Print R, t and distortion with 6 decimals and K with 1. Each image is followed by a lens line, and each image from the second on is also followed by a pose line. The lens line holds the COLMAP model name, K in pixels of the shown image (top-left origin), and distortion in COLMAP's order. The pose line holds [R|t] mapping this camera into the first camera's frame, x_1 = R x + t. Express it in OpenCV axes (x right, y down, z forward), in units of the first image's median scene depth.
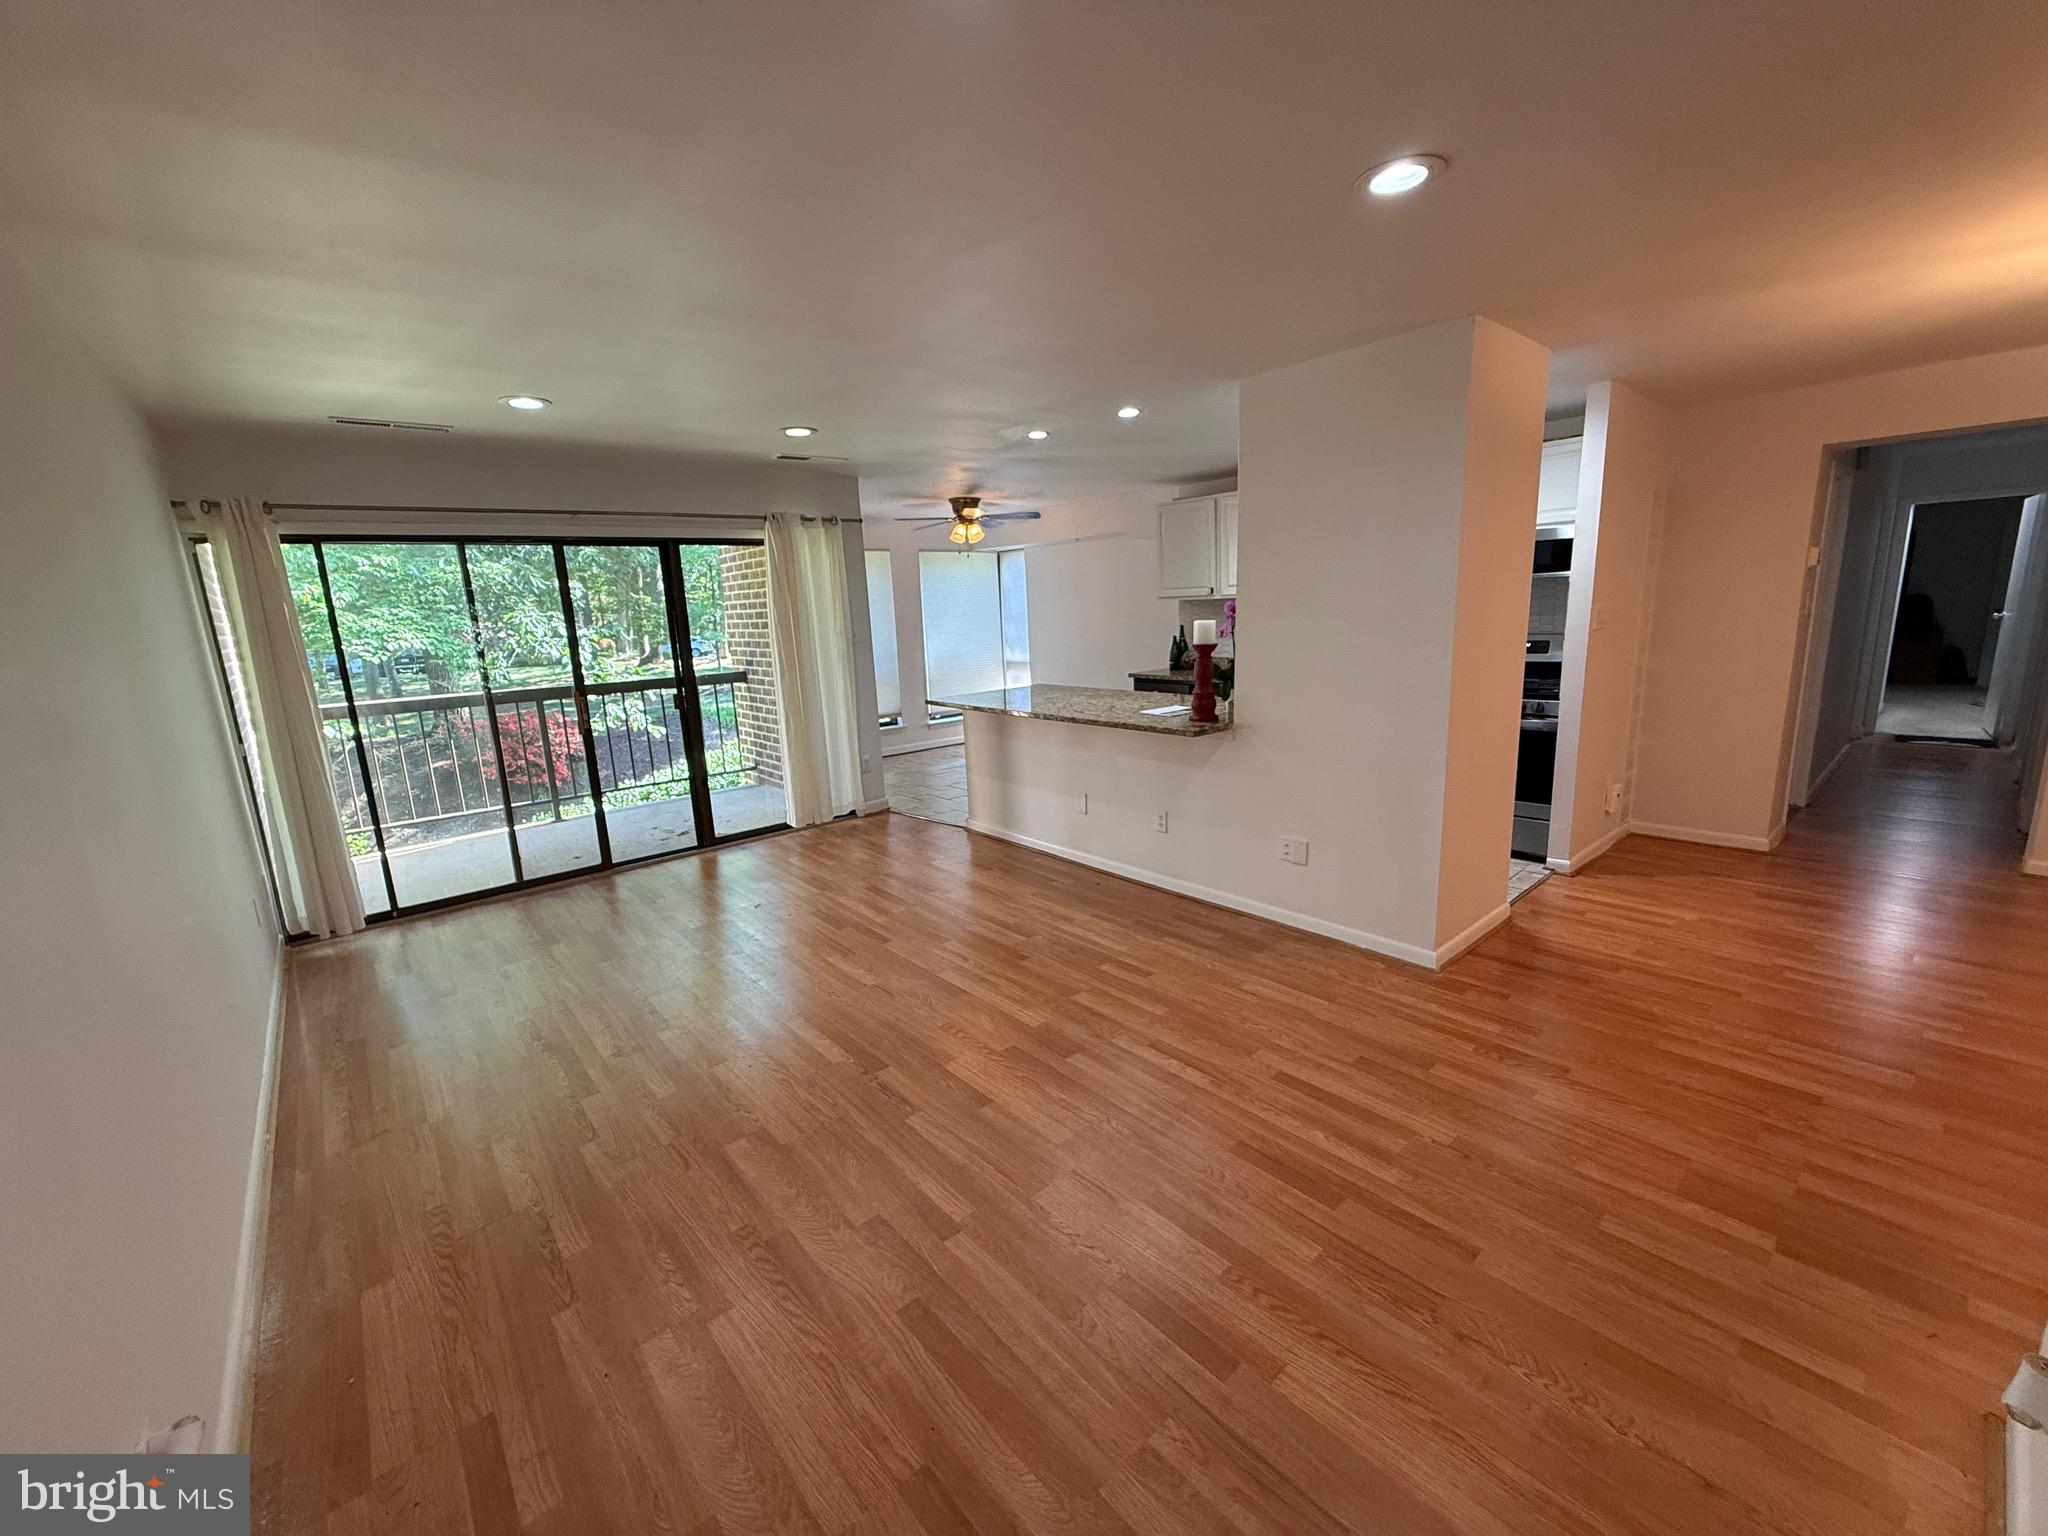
lens RADIAL K [[811.7, 0, 1014.6], [0, 811.7, 759.4], [0, 0, 1]] dist [-0.001034, 0.000668]
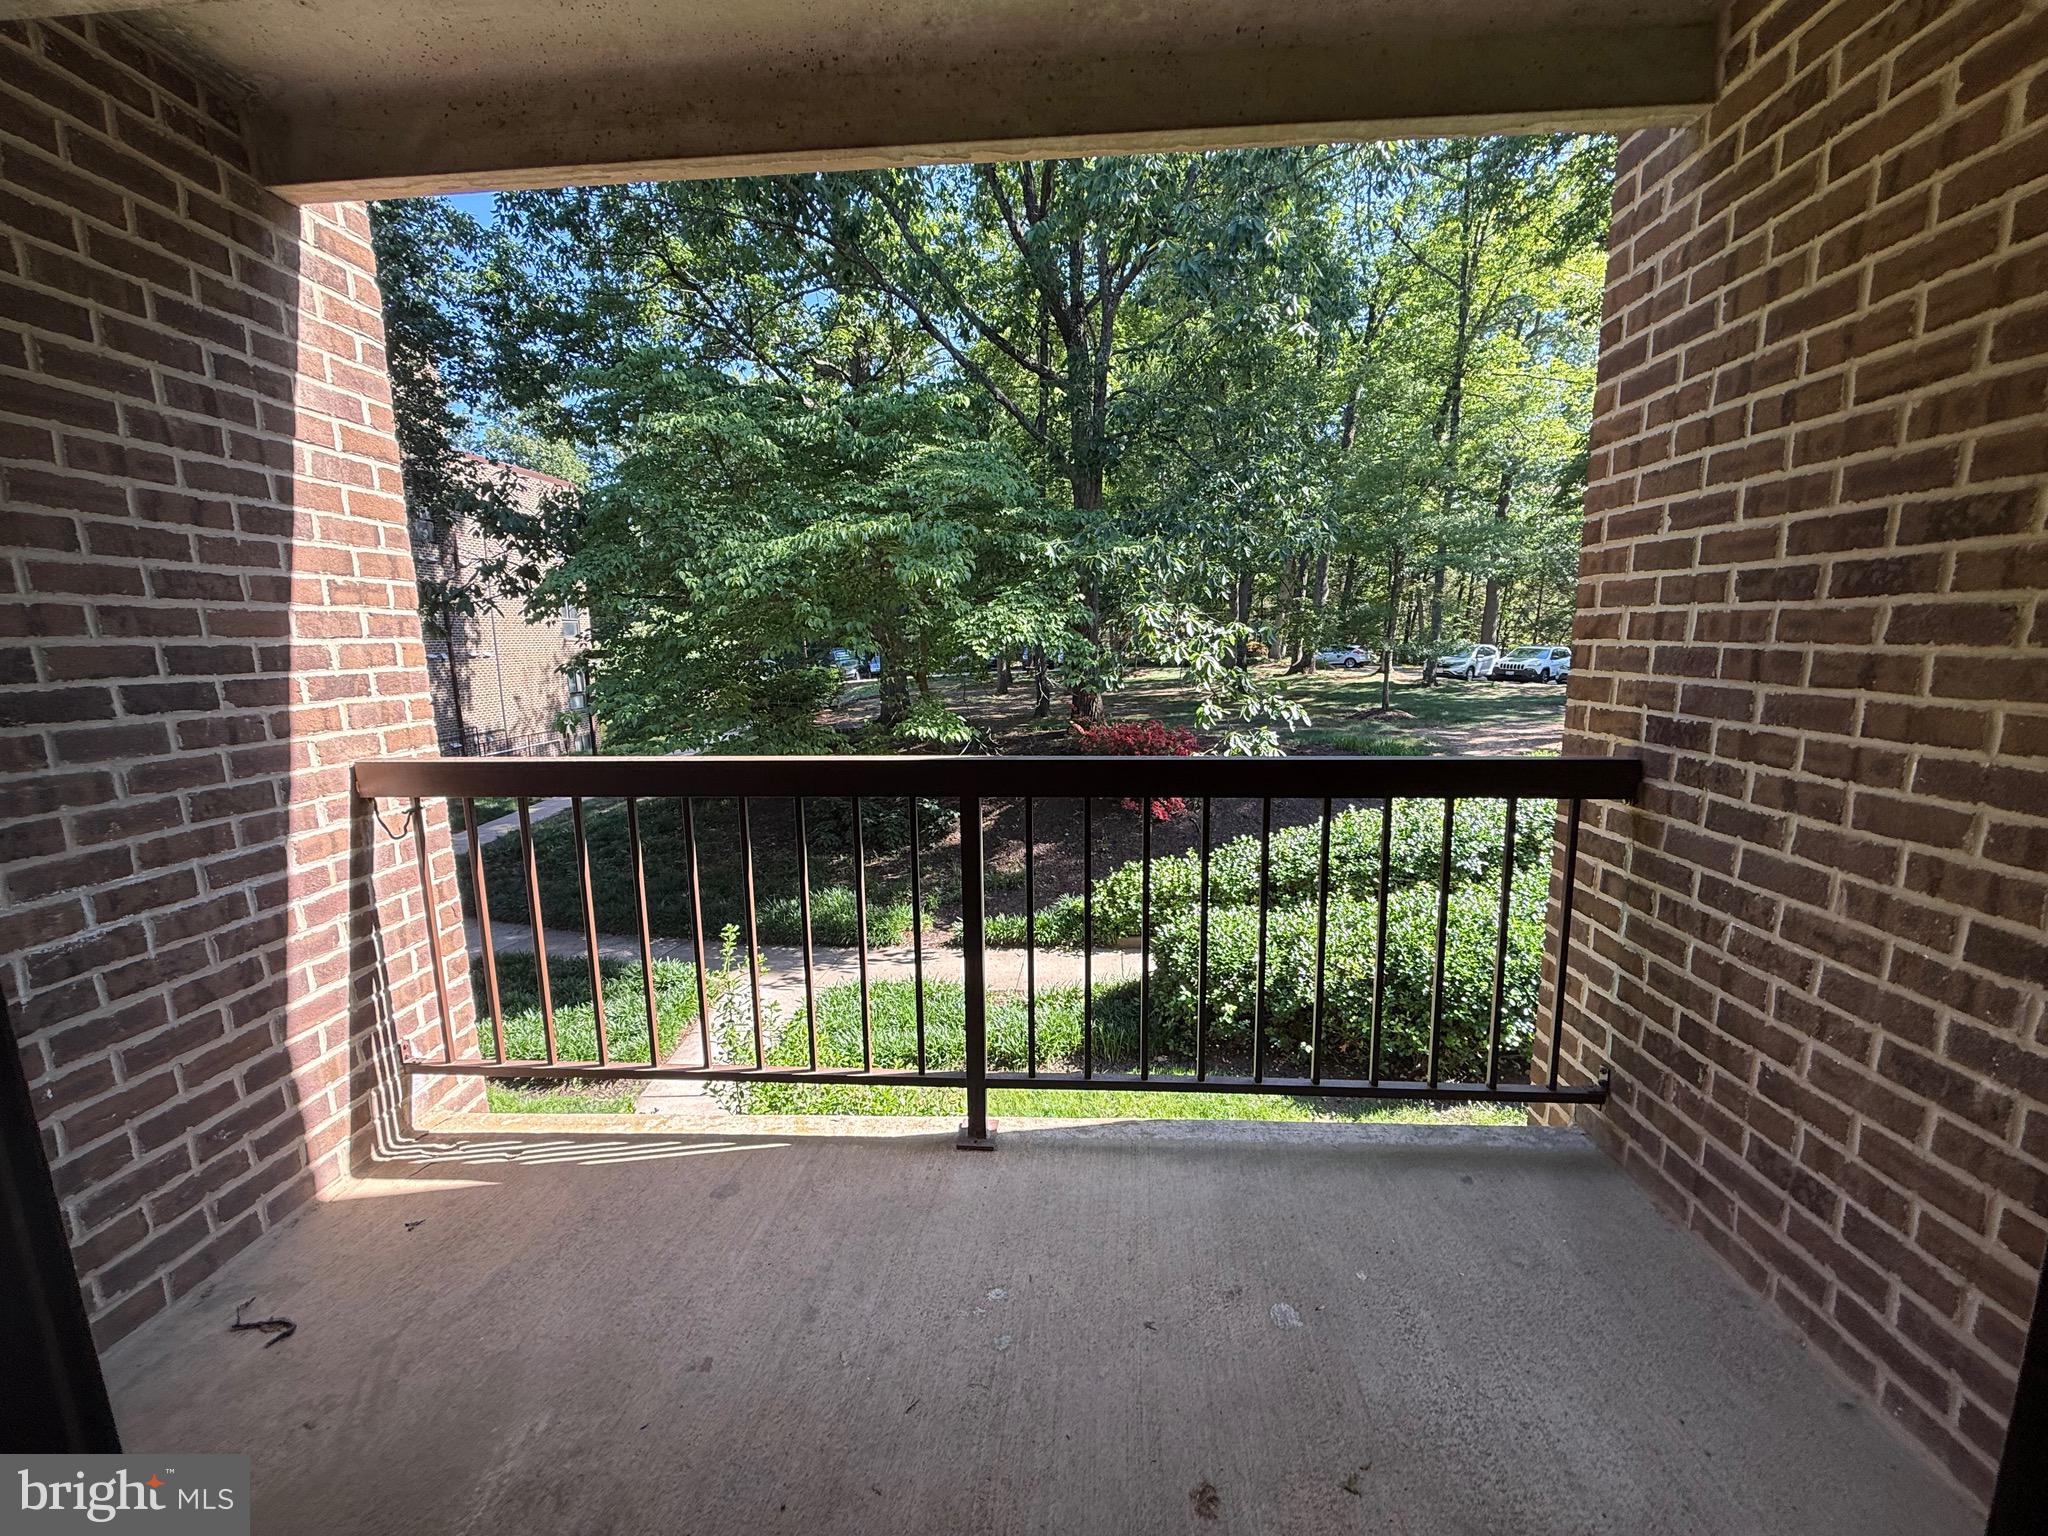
lens RADIAL K [[811.7, 0, 1015.6], [0, 811.7, 764.5], [0, 0, 1]] dist [-0.001034, 0.000668]
pose [[0.727278, 0.138460, -0.672232, -0.696430], [-0.142966, 0.988517, 0.048934, -0.209618], [0.671288, 0.060517, 0.738722, 1.530365]]
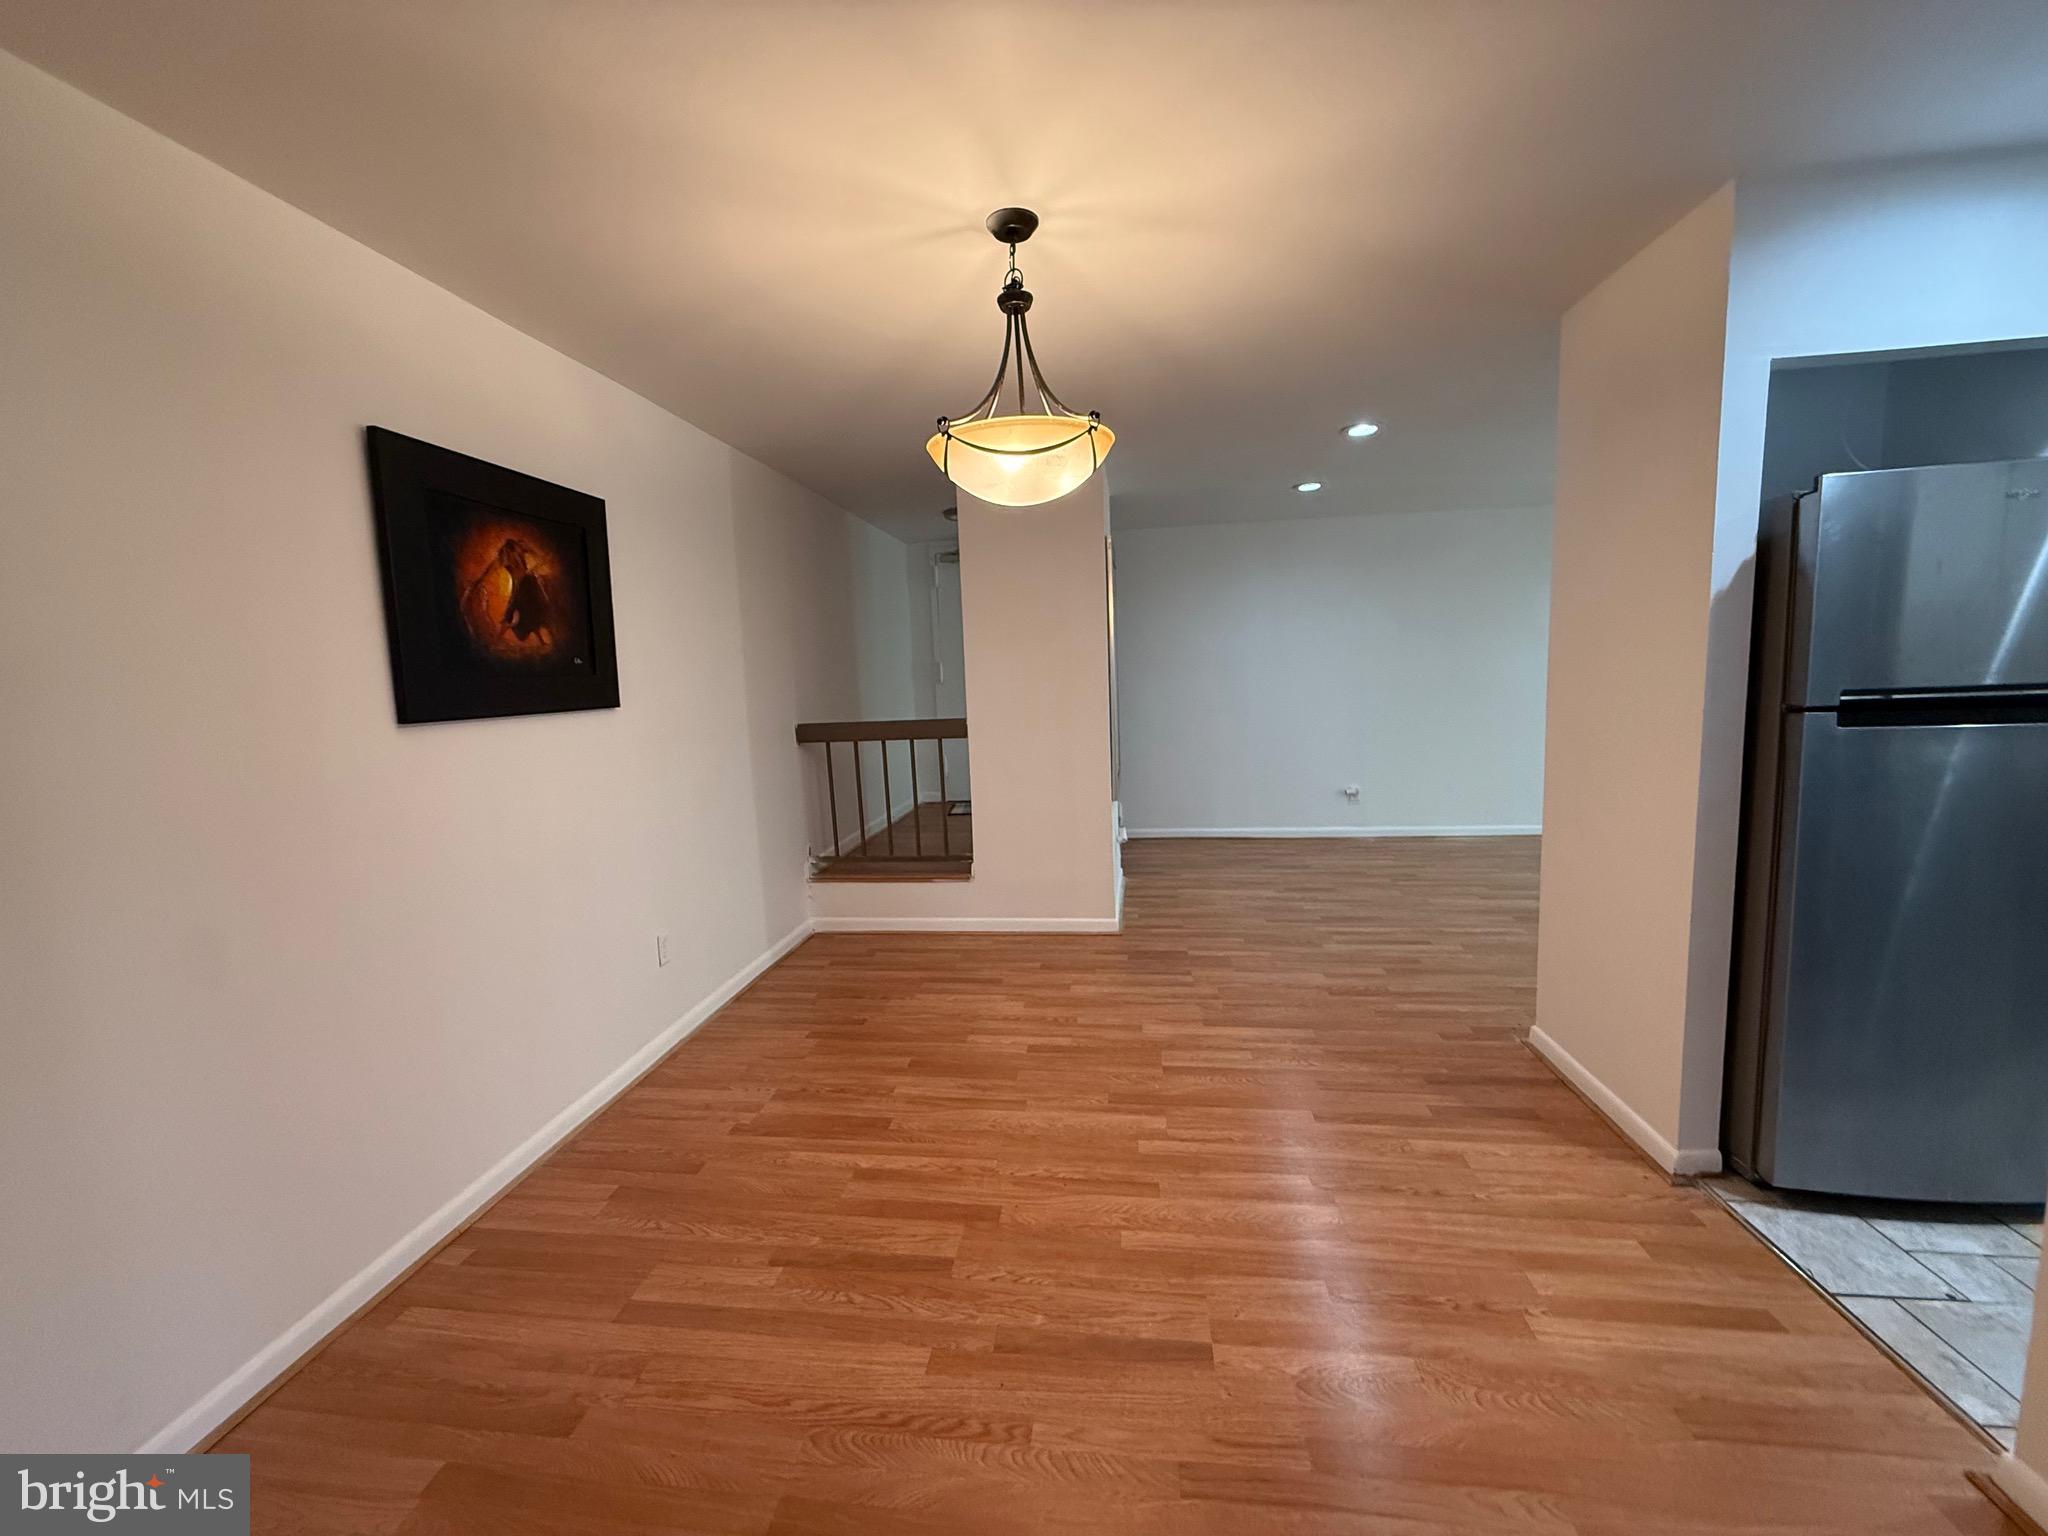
lens RADIAL K [[811.7, 0, 1018.2], [0, 811.7, 776.7], [0, 0, 1]] dist [-0.001034, 0.000668]
pose [[-0.739838, 0.161722, -0.653058, 1.482944], [-0.052920, 0.953683, 0.296121, -0.251110], [0.670700, 0.253642, -0.697013, 1.188653]]
